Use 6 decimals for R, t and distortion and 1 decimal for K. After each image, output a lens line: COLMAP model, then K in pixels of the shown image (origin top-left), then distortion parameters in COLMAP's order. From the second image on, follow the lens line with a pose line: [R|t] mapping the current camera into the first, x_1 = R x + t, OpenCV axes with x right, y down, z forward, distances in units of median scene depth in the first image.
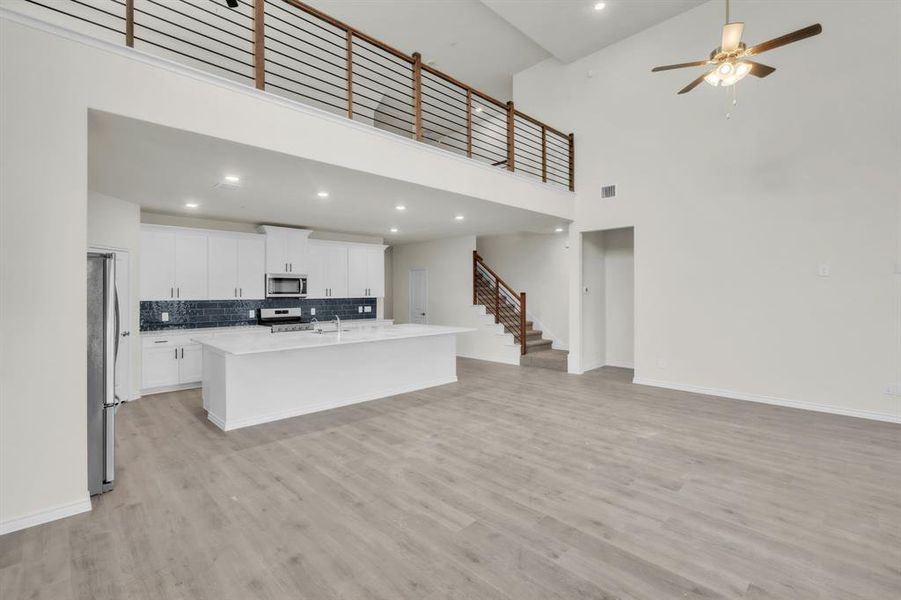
lens RADIAL K [[408.4, 0, 448.5], [0, 408.4, 289.6], [0, 0, 1]] dist [0.000380, 0.000126]
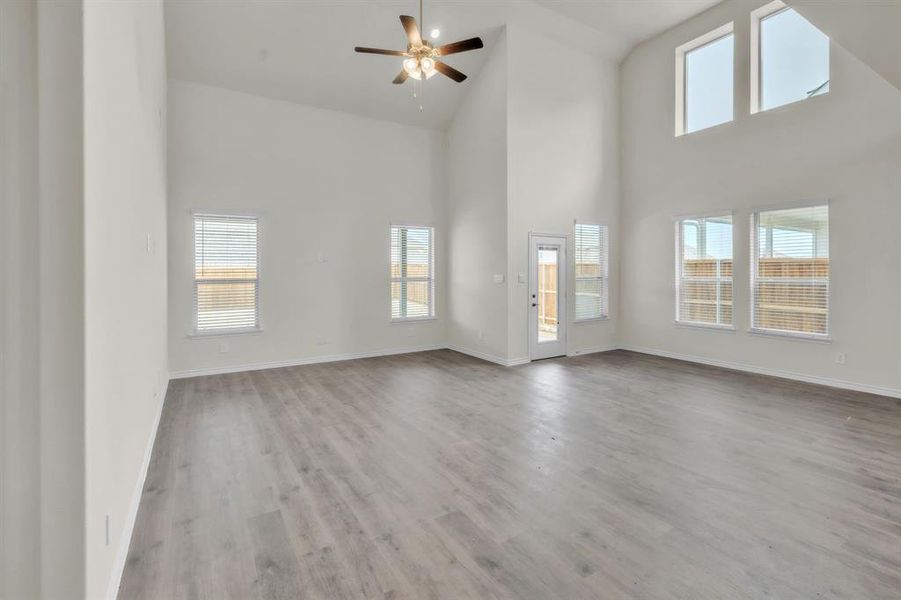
lens RADIAL K [[419.7, 0, 453.9], [0, 419.7, 273.5], [0, 0, 1]] dist [-0.002499, -0.000194]
pose [[-0.979116, 0.007832, 0.203151, 0.187633], [0.006870, 0.999962, -0.005440, 0.008530], [-0.203186, -0.003931, -0.979132, 1.009544]]
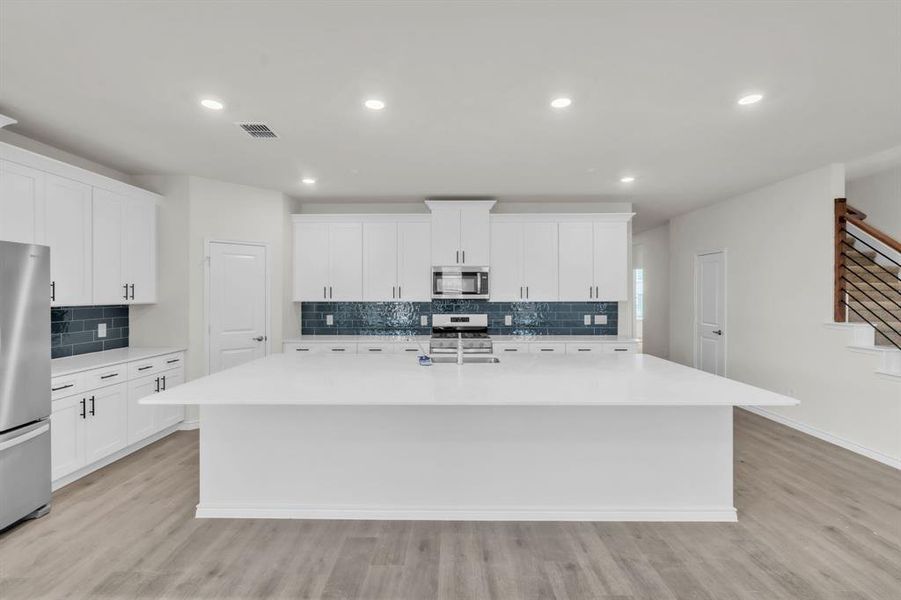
lens RADIAL K [[410.9, 0, 446.9], [0, 410.9, 294.0], [0, 0, 1]] dist [-0.002423, -0.000148]
pose [[0.713378, 0.005285, -0.700759, 0.086583], [0.001274, 0.999960, 0.008838, 0.003386], [0.700778, -0.007197, 0.713343, 0.469451]]
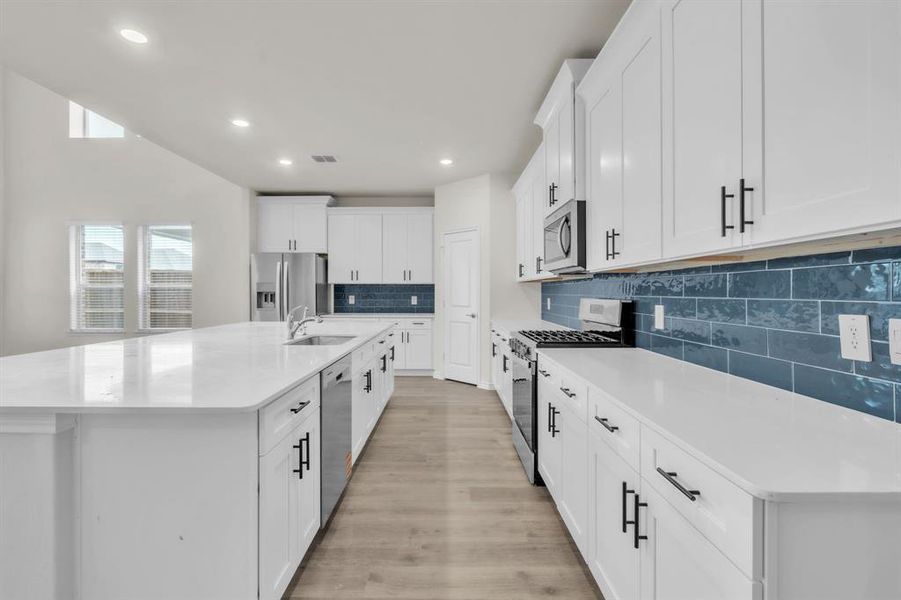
lens RADIAL K [[410.9, 0, 446.9], [0, 410.9, 294.0], [0, 0, 1]] dist [-0.002423, -0.000148]
pose [[-0.690109, 0.007605, -0.723666, -0.025348], [0.007153, 0.999968, 0.003687, 0.038335], [0.723670, -0.002632, -0.690141, 1.176505]]
